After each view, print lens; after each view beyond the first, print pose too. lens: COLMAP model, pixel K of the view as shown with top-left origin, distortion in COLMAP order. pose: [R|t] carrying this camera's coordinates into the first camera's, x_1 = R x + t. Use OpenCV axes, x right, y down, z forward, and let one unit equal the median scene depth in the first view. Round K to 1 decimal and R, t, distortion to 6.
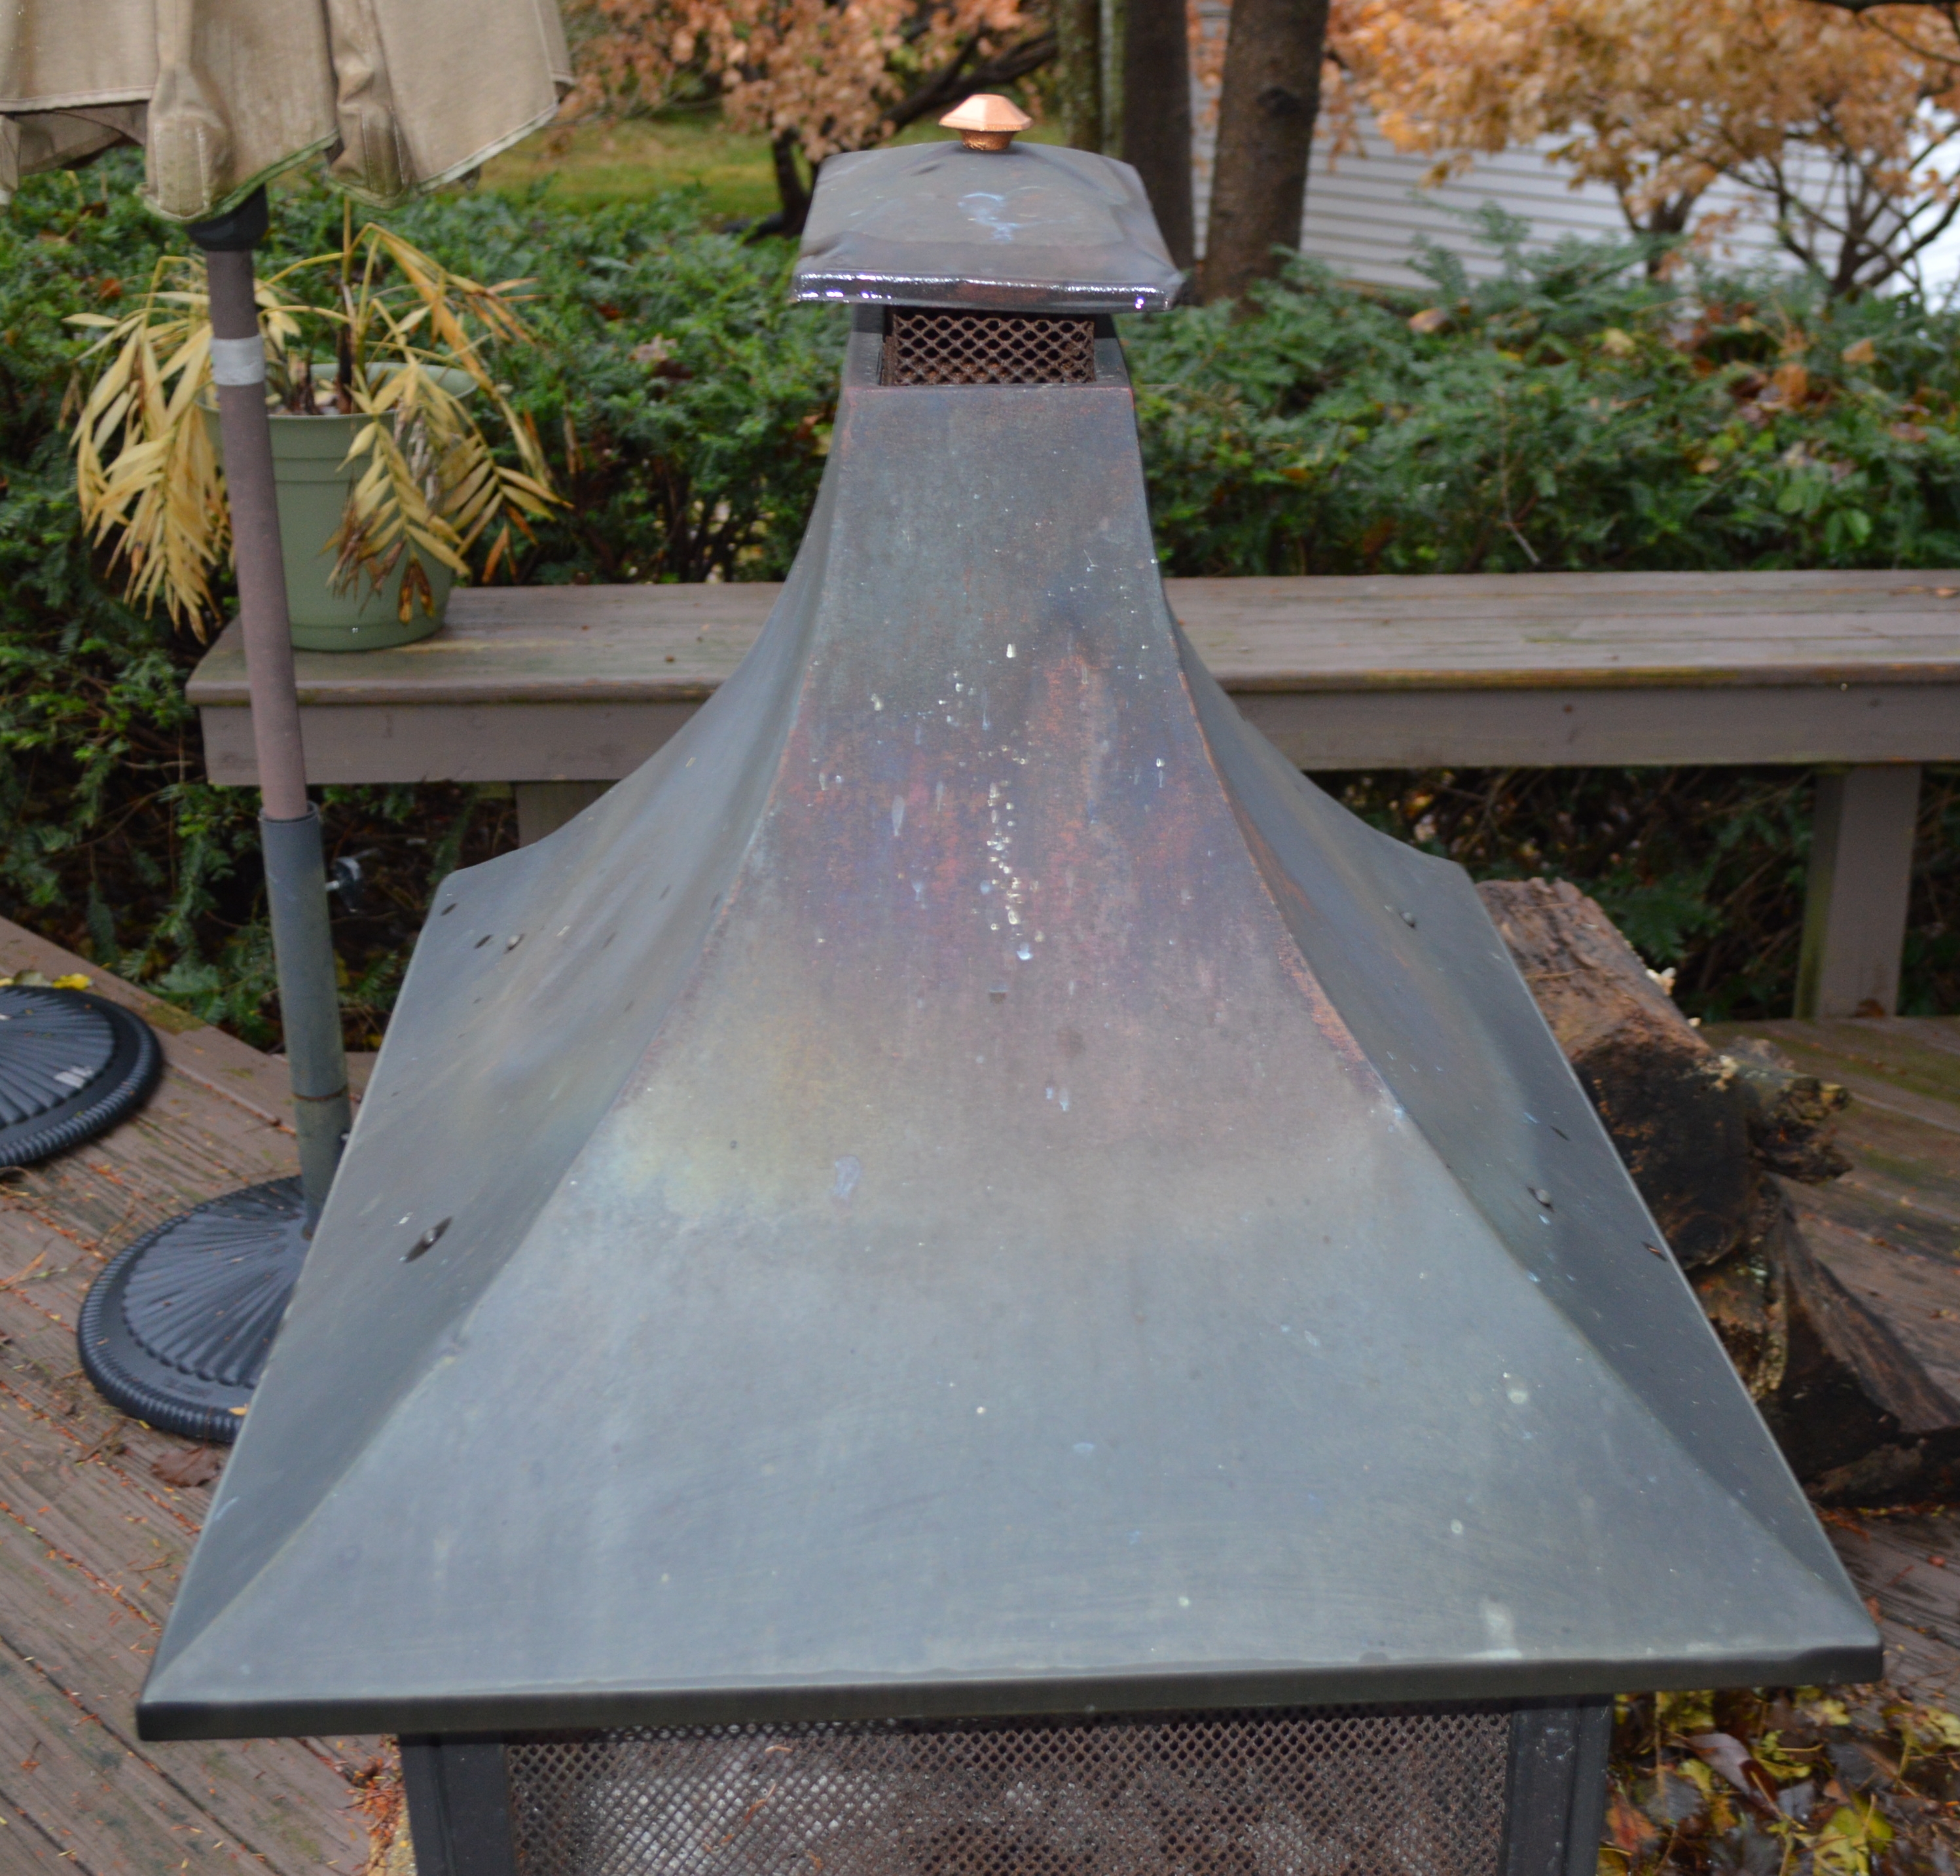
lens RADIAL K [[2753.9, 0, 981.7], [0, 2753.9, 939.2], [0, 0, 1]] dist [-0.074385, 0.000000]
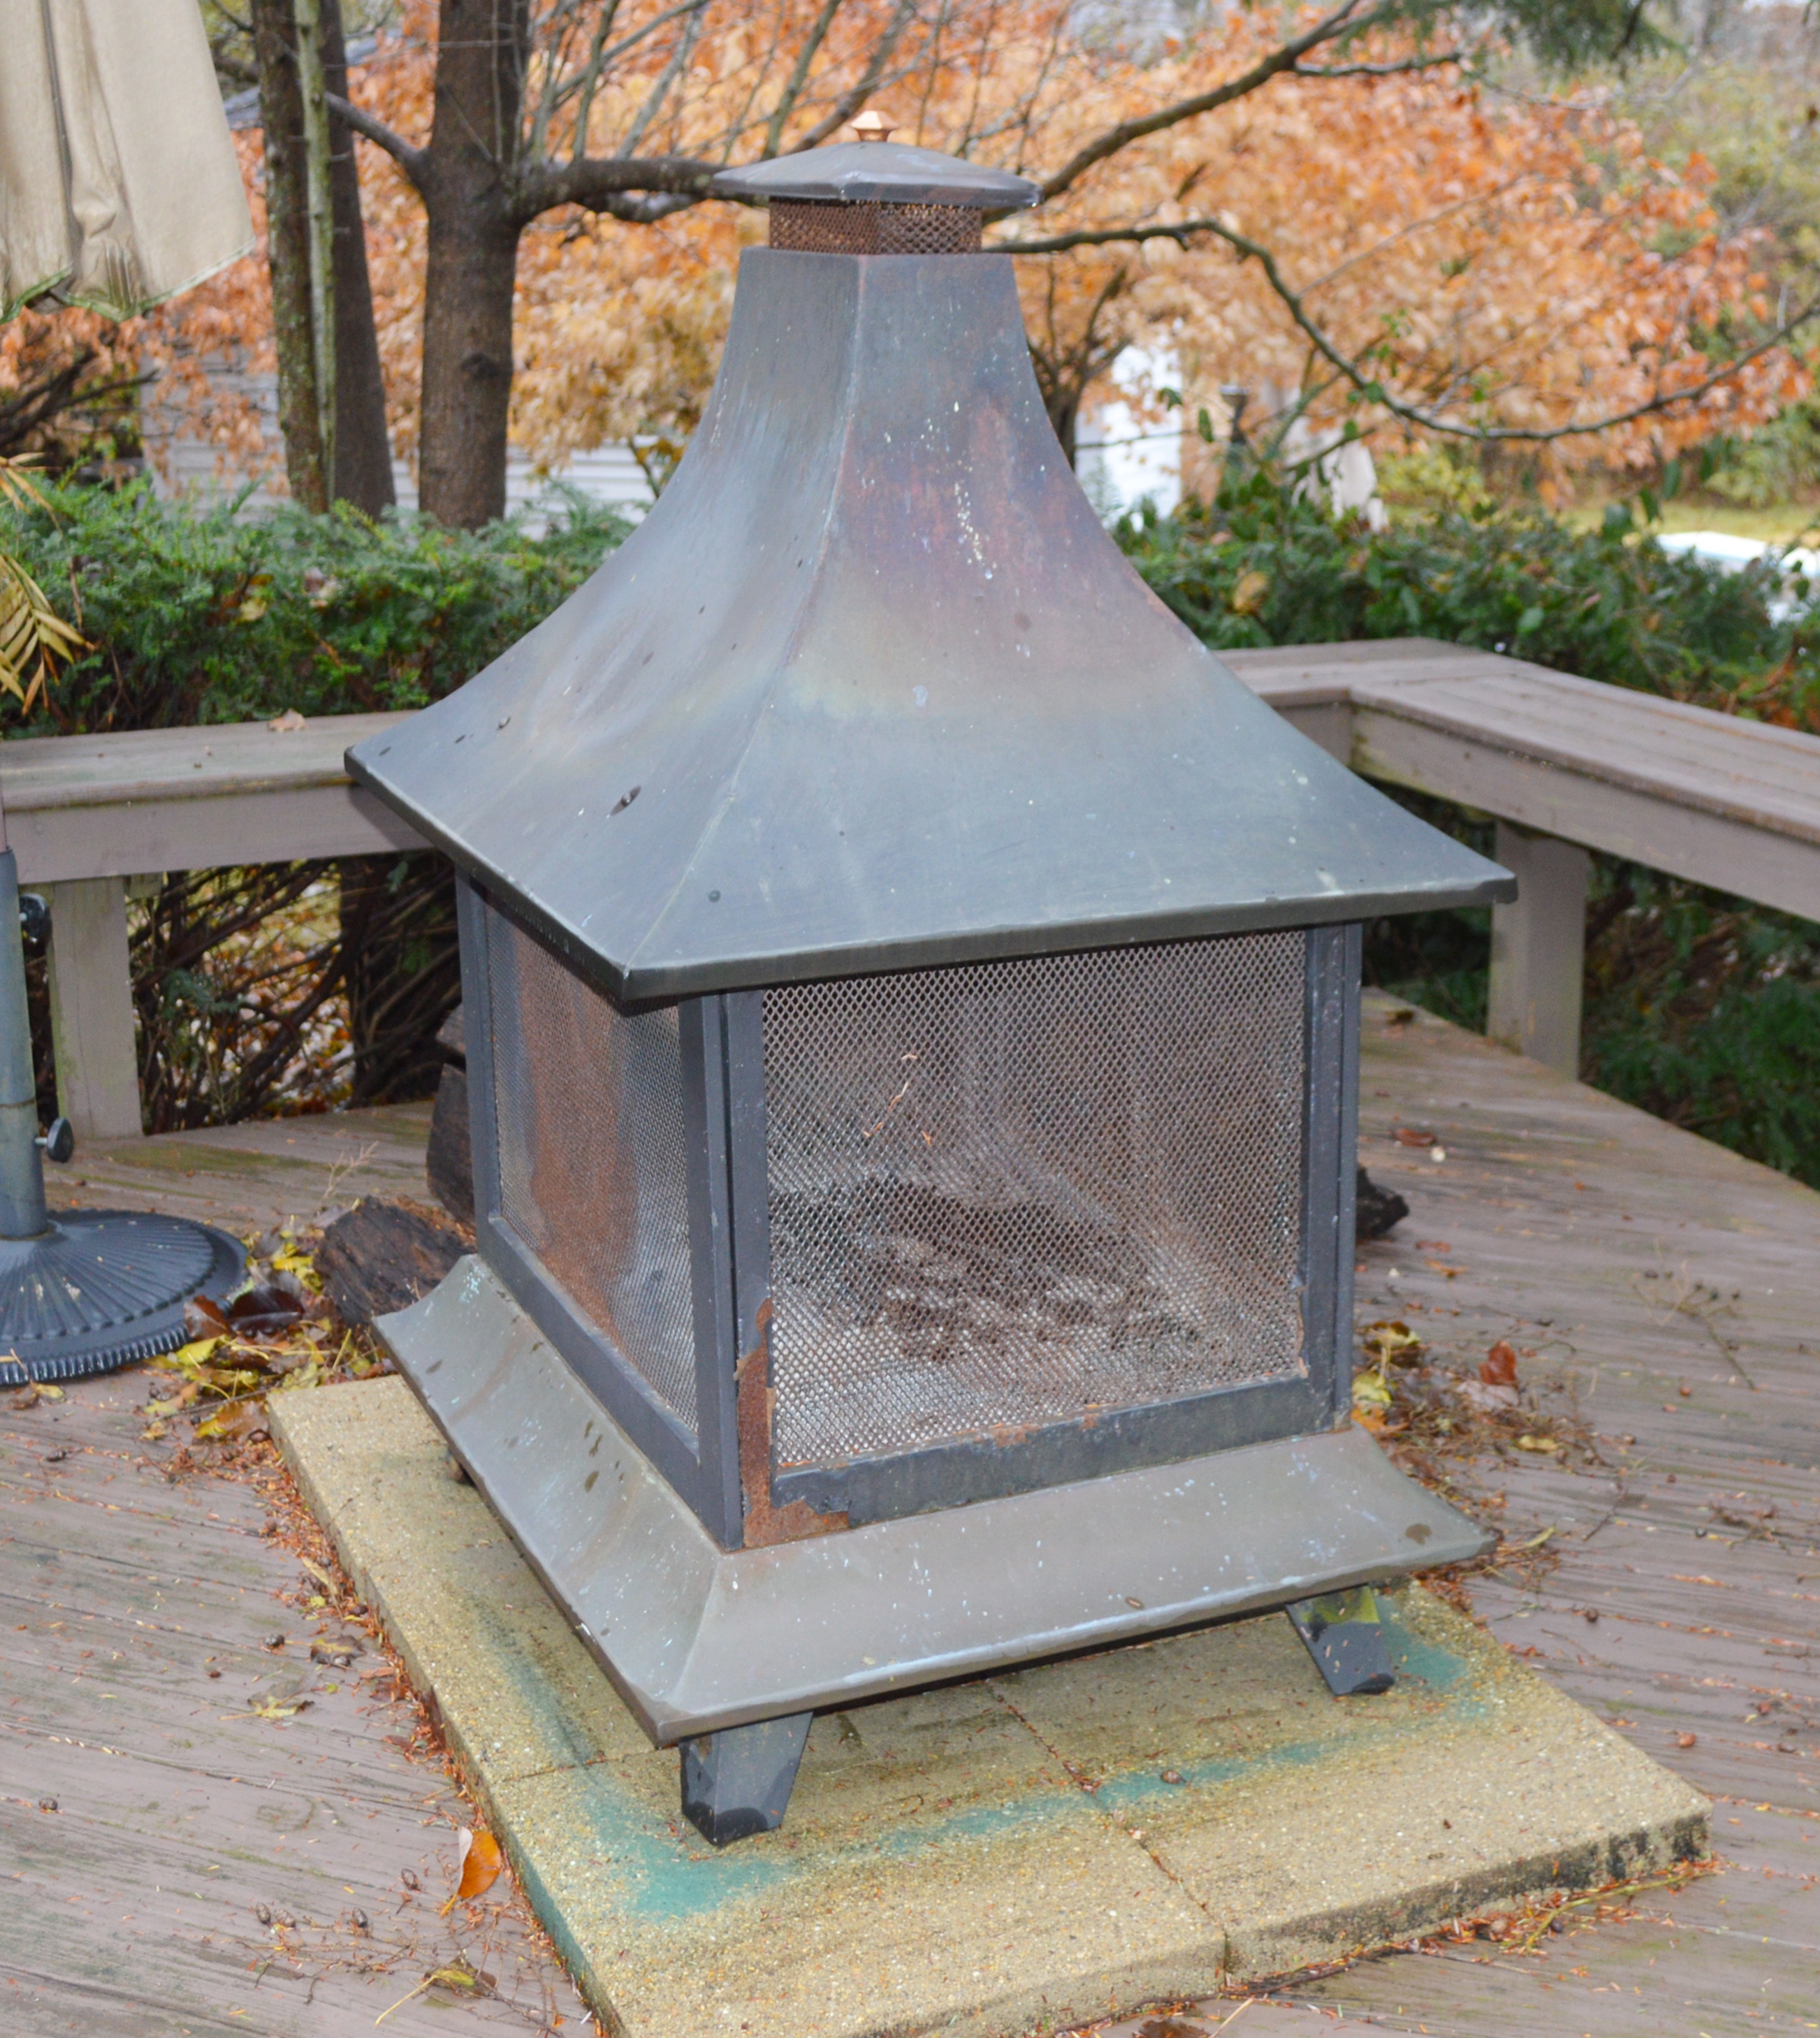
lens RADIAL K [[2997.3, 0, 911.0], [0, 2997.3, 1018.3], [0, 0, 1]] dist [-0.078981, 0.000000]
pose [[0.943006, -0.095938, 0.318646, -0.649450], [0.134093, 0.985910, -0.100000, 0.456761], [-0.304562, 0.137028, 0.942584, -0.707211]]
